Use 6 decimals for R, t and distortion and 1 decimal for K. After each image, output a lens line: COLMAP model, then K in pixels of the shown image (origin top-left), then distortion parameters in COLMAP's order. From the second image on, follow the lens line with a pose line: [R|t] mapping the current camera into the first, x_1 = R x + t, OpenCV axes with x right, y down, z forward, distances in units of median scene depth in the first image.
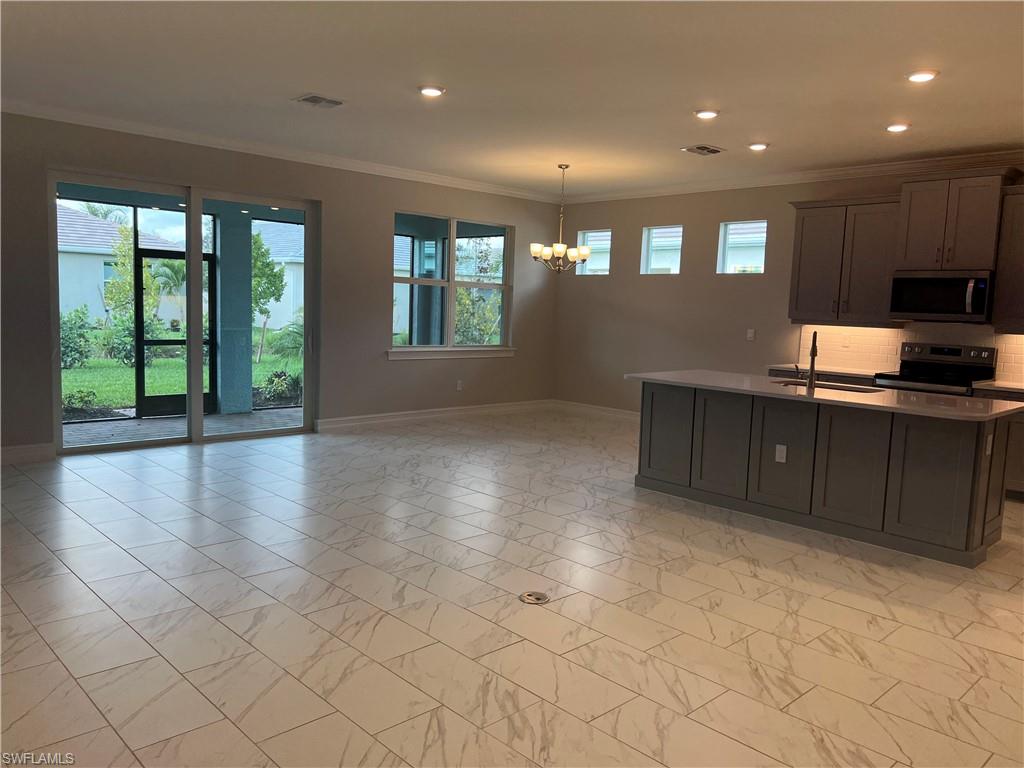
lens RADIAL K [[770.7, 0, 523.4], [0, 770.7, 380.6], [0, 0, 1]] dist [0.038097, -0.031793]
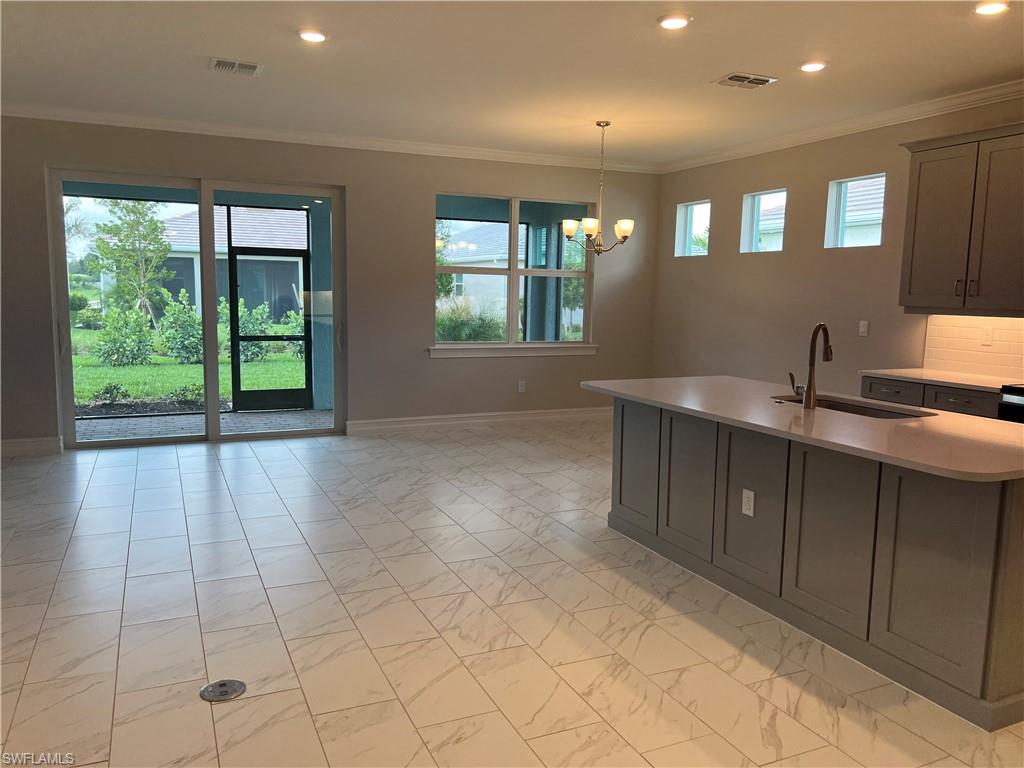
lens RADIAL K [[770.7, 0, 517.0], [0, 770.7, 386.9], [0, 0, 1]] dist [0.038097, -0.031793]
pose [[0.941907, 0.021299, -0.335198, 0.248112], [-0.016026, 0.999701, 0.018488, -0.011886], [0.335491, -0.012042, 0.941966, 0.193227]]
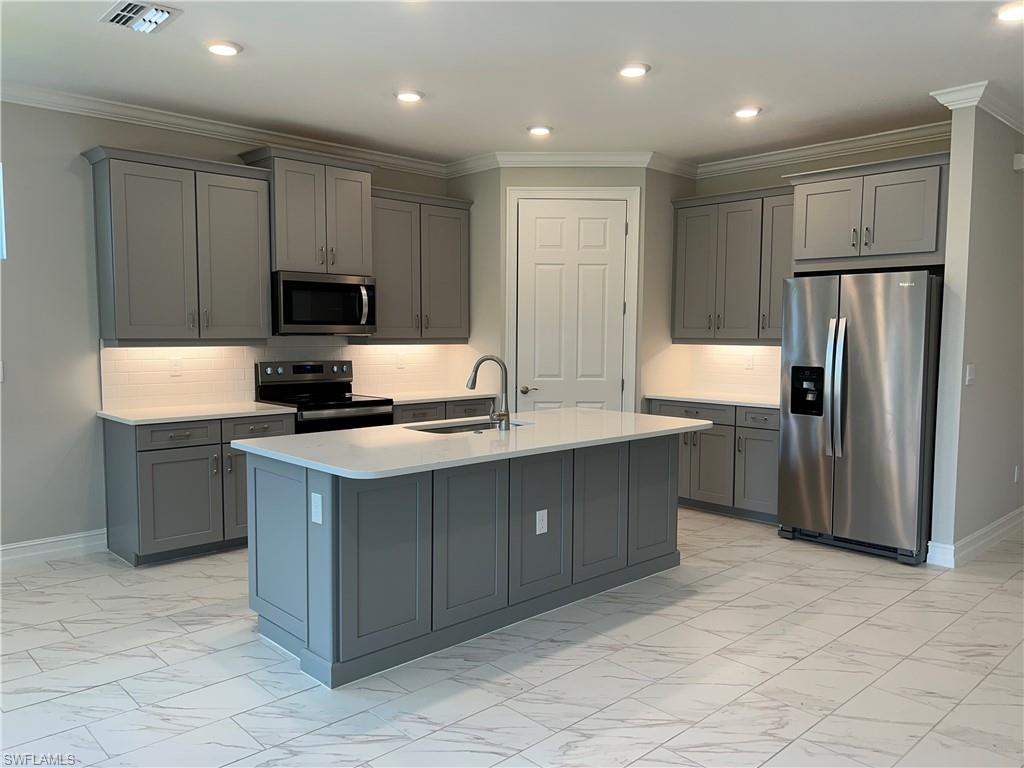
lens RADIAL K [[770.7, 0, 519.8], [0, 770.7, 382.1], [0, 0, 1]] dist [0.038097, -0.031793]
pose [[0.009544, -0.100104, 0.994931, -0.258408], [0.095081, 0.990559, 0.098752, -0.075098], [-0.995424, 0.093657, 0.018972, 0.670806]]
